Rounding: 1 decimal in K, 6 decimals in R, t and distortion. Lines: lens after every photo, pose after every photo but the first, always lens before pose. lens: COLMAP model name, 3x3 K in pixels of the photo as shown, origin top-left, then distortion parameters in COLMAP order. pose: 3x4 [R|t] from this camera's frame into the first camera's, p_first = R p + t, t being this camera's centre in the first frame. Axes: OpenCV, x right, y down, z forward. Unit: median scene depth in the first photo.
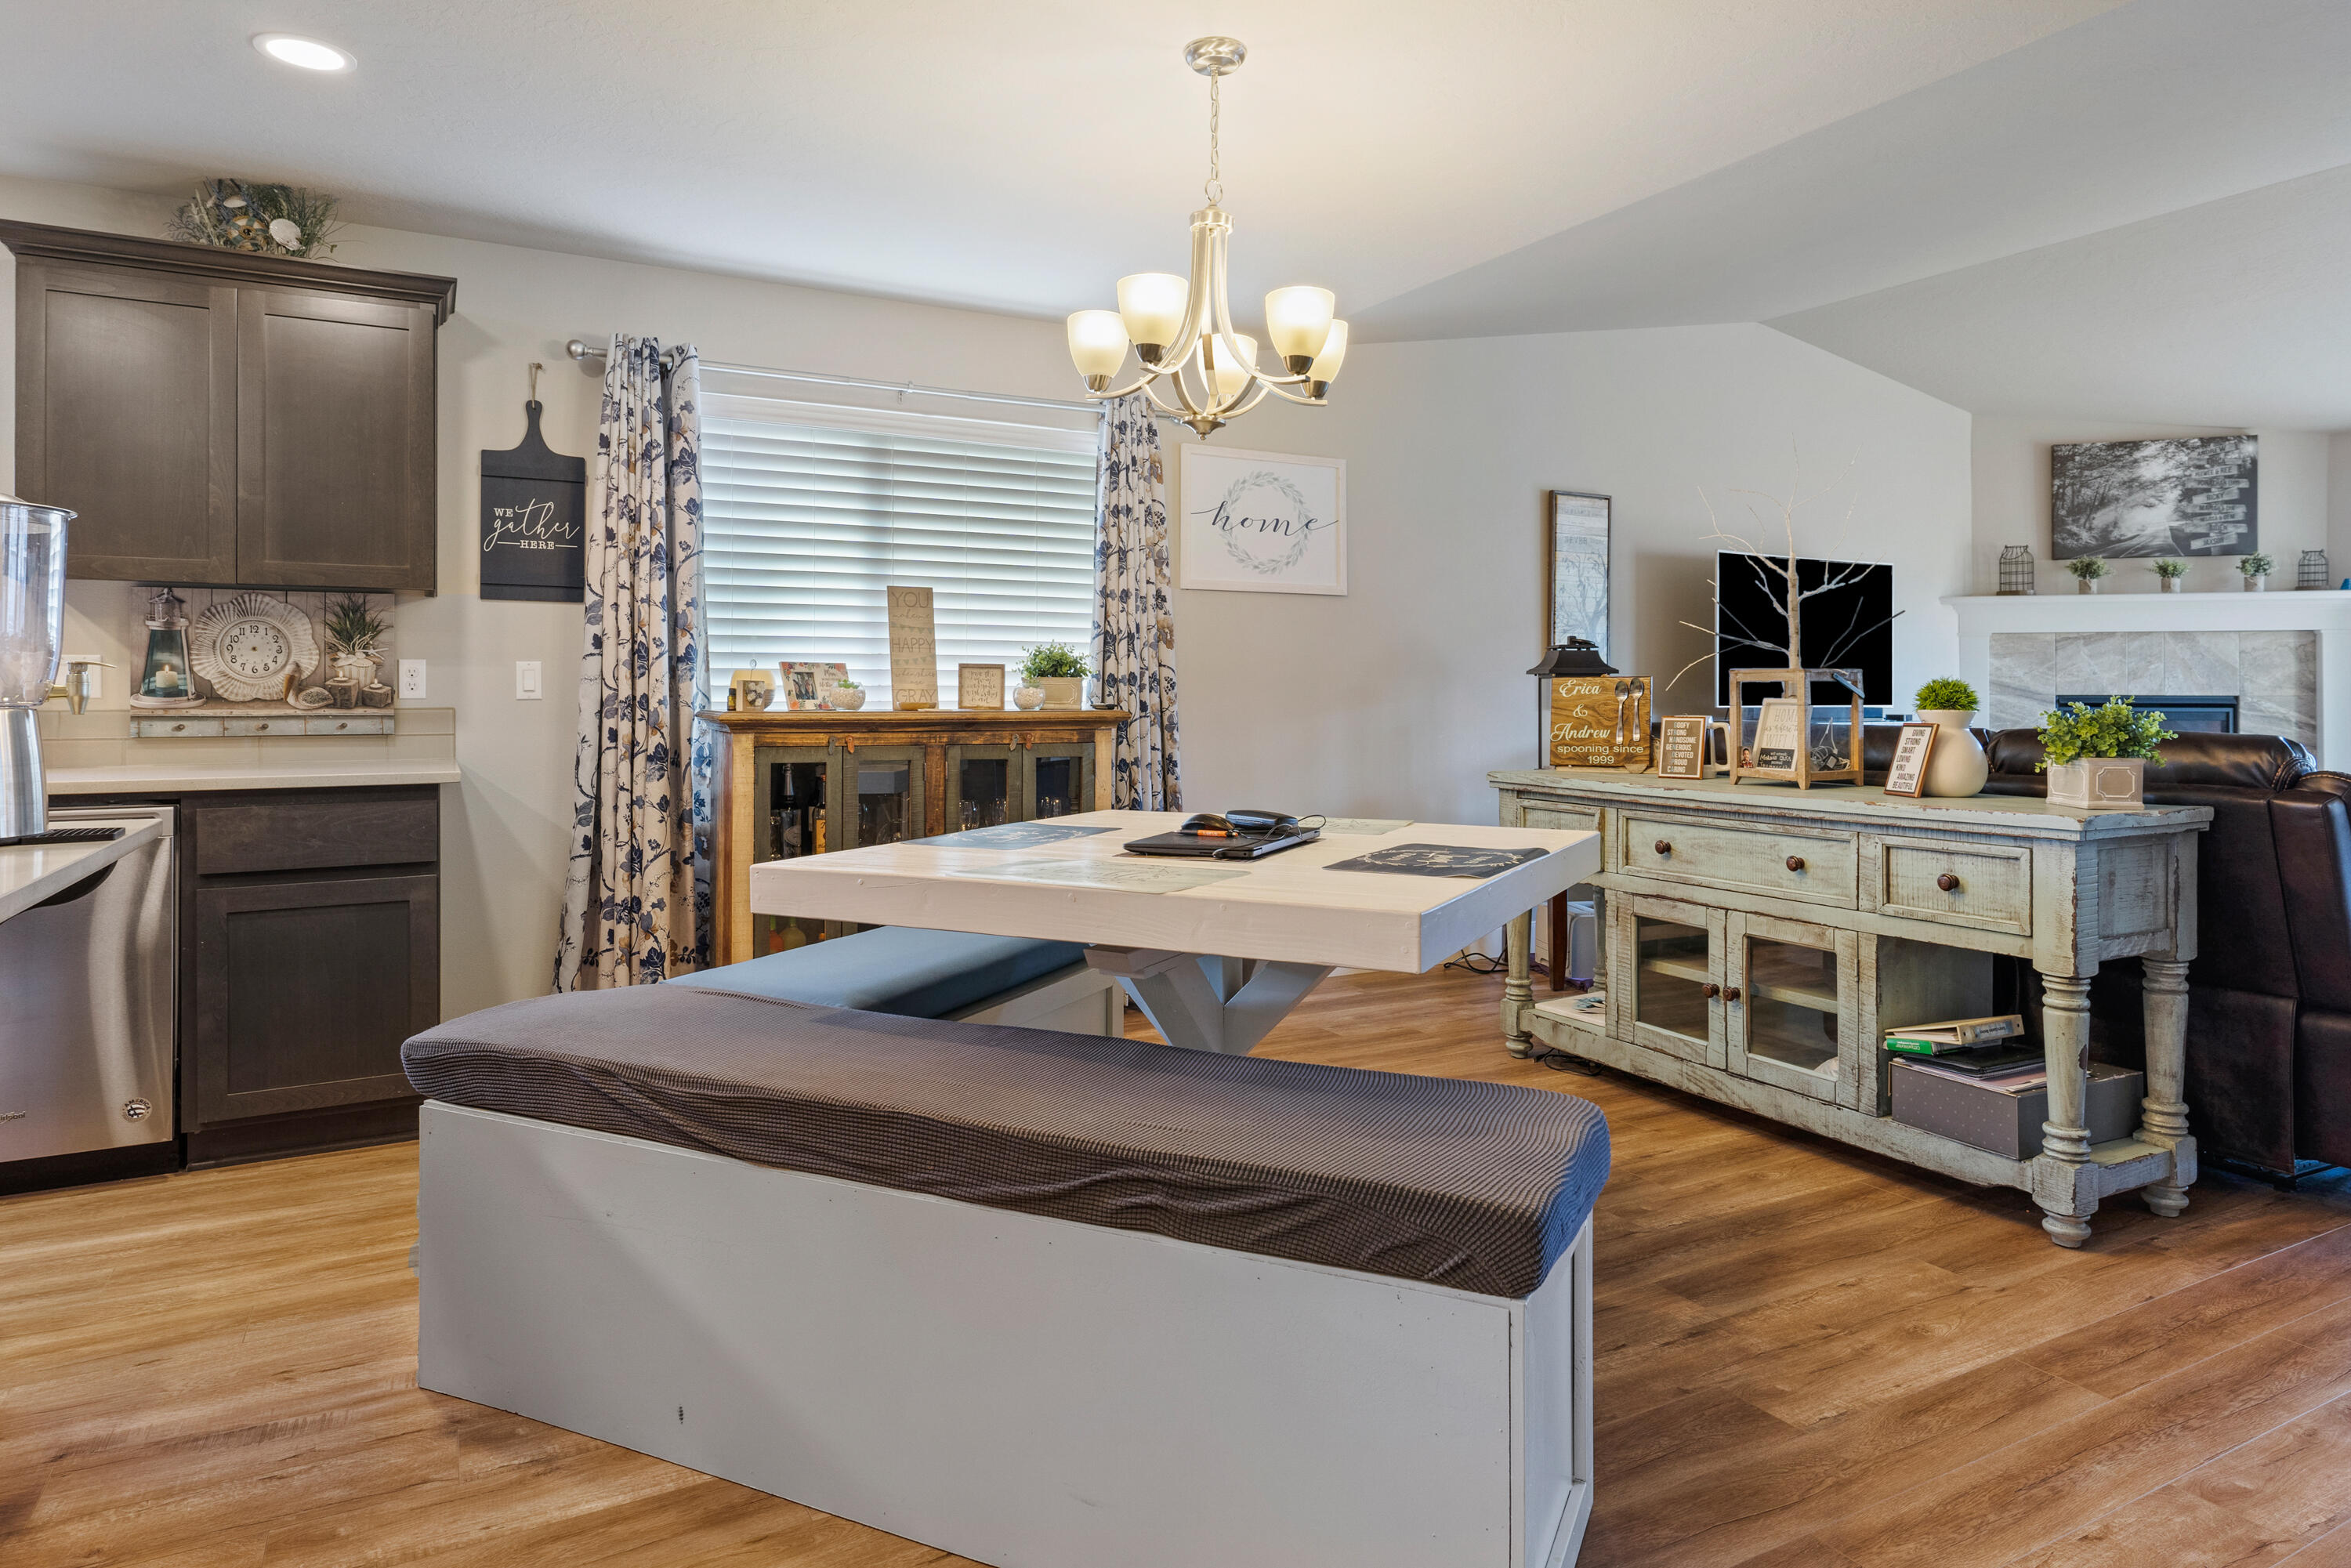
lens RADIAL K [[1363.0, 0, 1189.3], [0, 1363.0, 692.7], [0, 0, 1]] dist [0.006888, 0.000030]
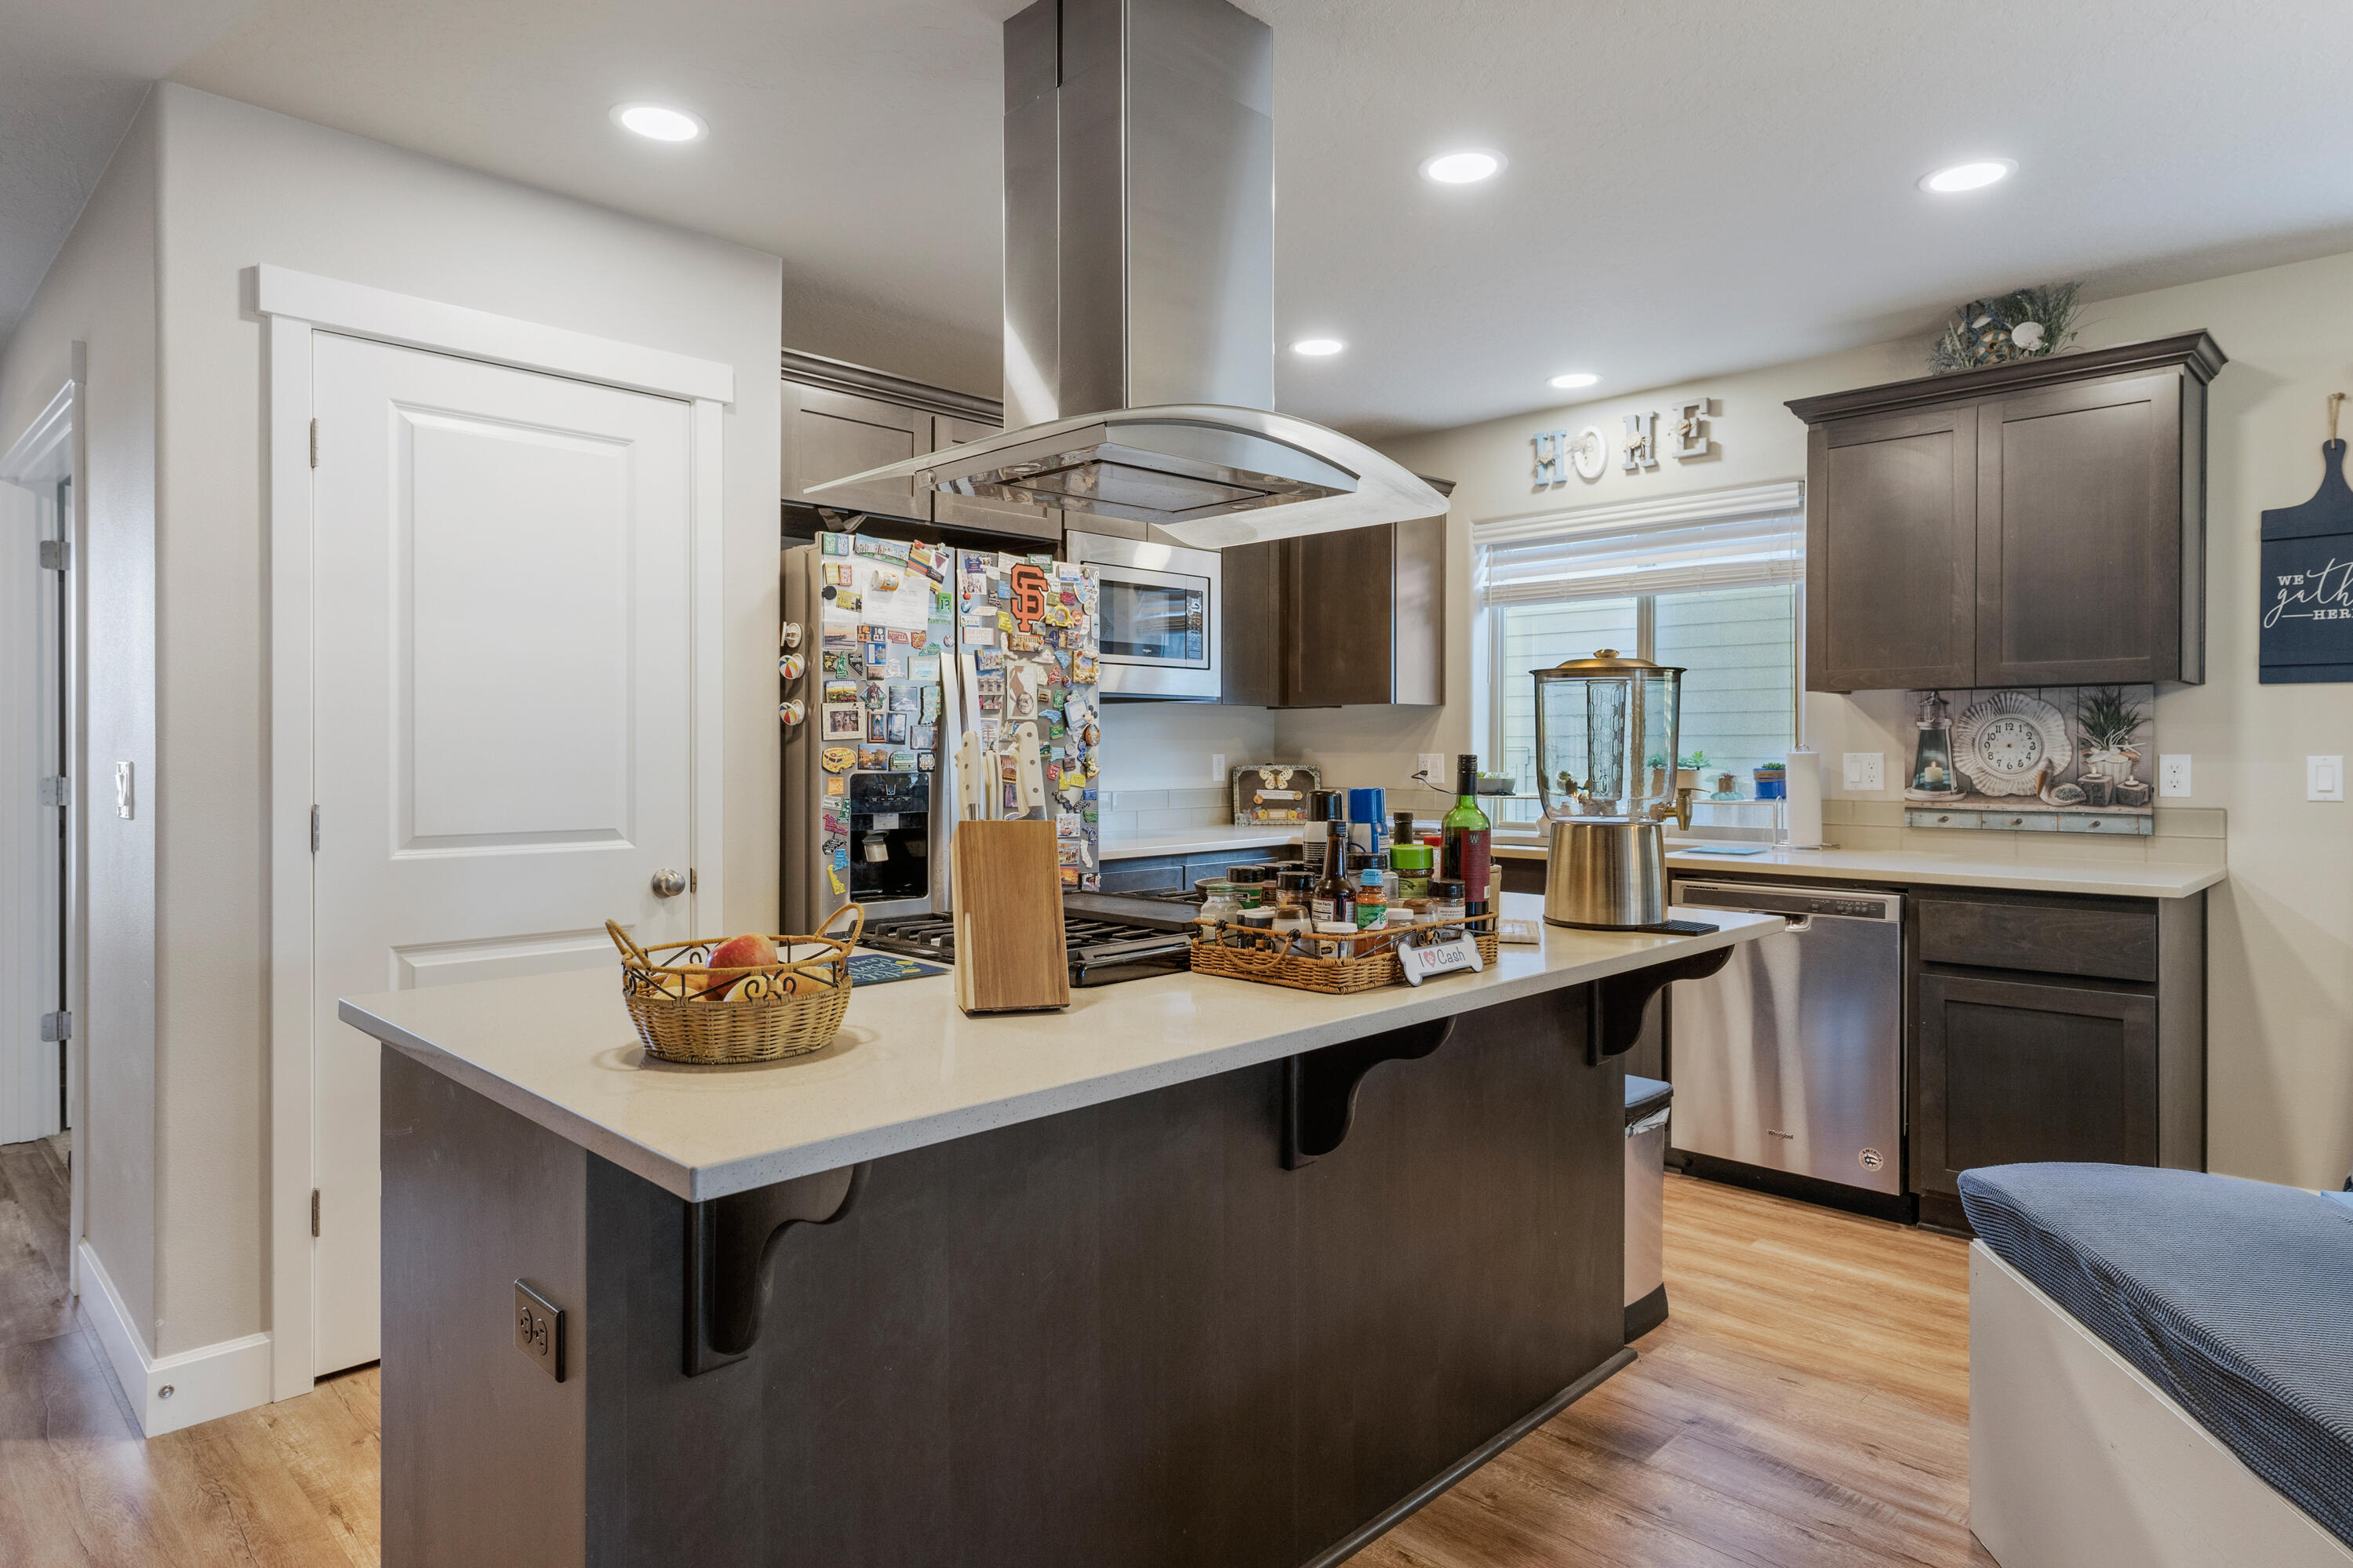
lens RADIAL K [[1364.2, 0, 1178.3], [0, 1364.2, 761.2], [0, 0, 1]] dist [0.006888, 0.000030]
pose [[0.293837, 0.008729, -0.955816, 0.108165], [0.000508, 0.999957, 0.009288, -0.027617], [0.955855, -0.003215, 0.293820, 0.089298]]
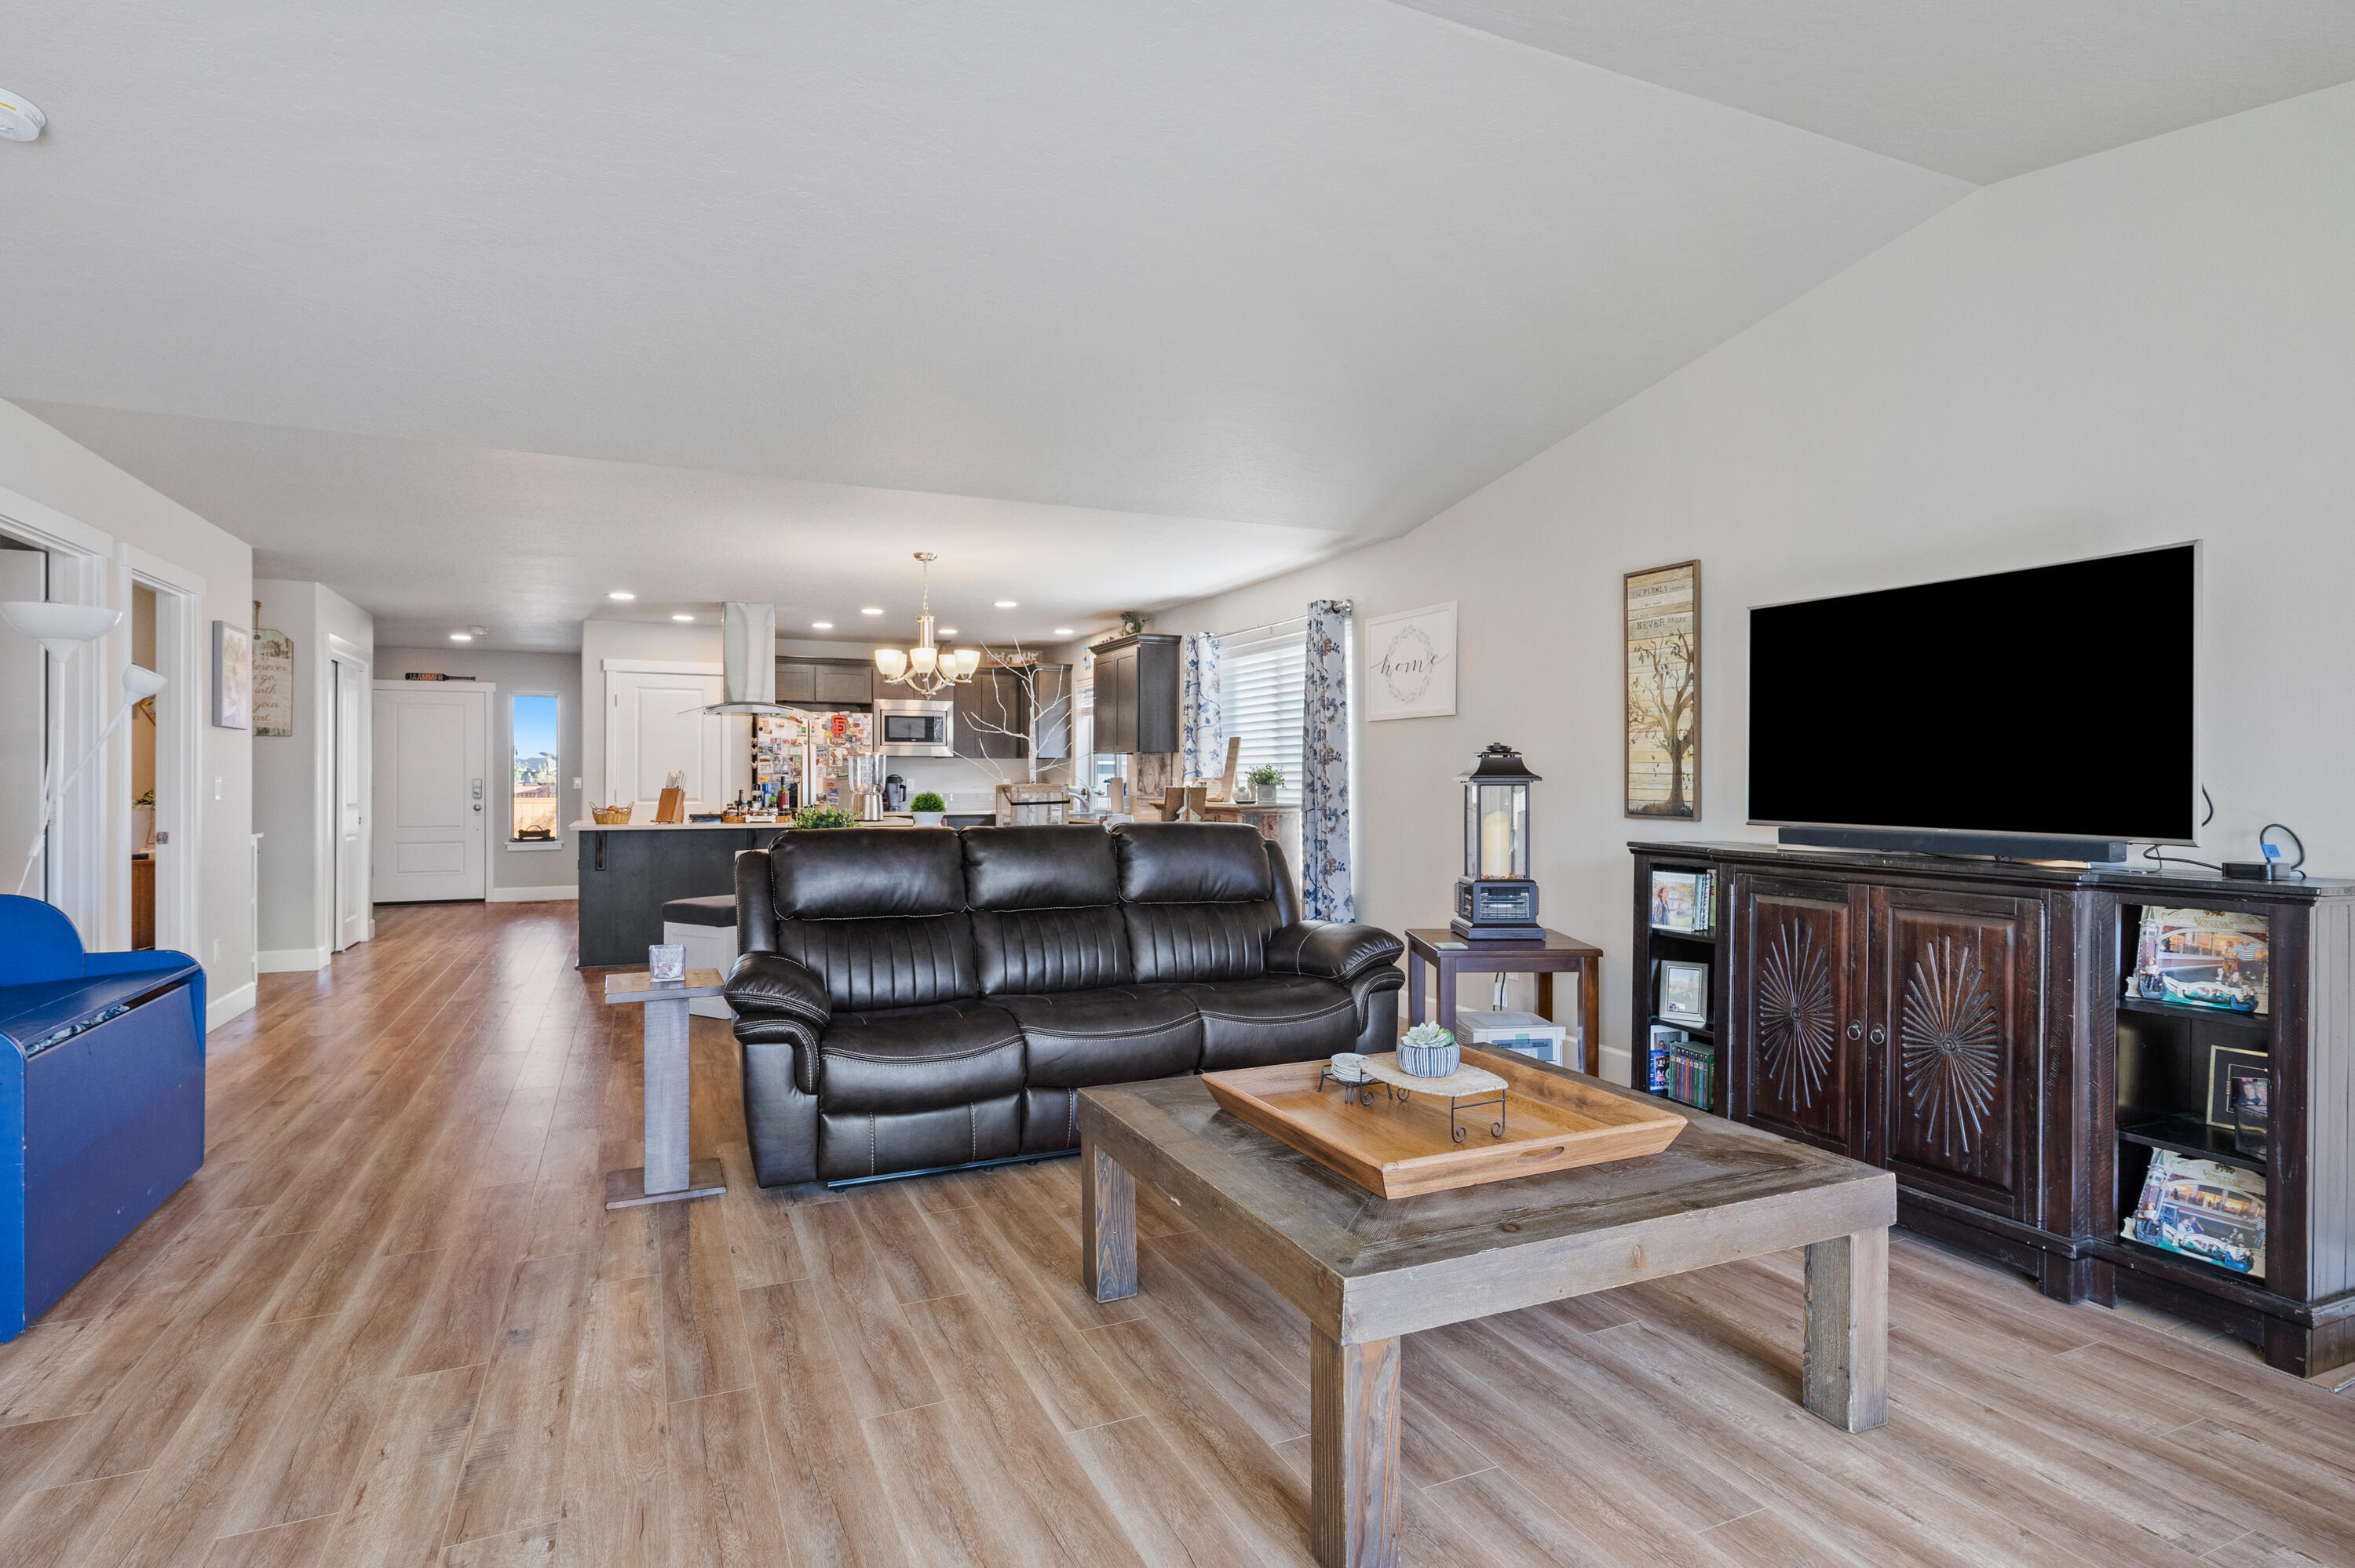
lens RADIAL K [[1140.0, 0, 1165.3], [0, 1140.0, 785.0], [0, 0, 1]] dist [0.003704, -0.001287]
pose [[-0.060687, 0.004941, -0.998145, 1.482818], [0.000692, 0.999988, 0.004908, -0.020092], [0.998157, -0.000393, -0.060690, 1.072426]]
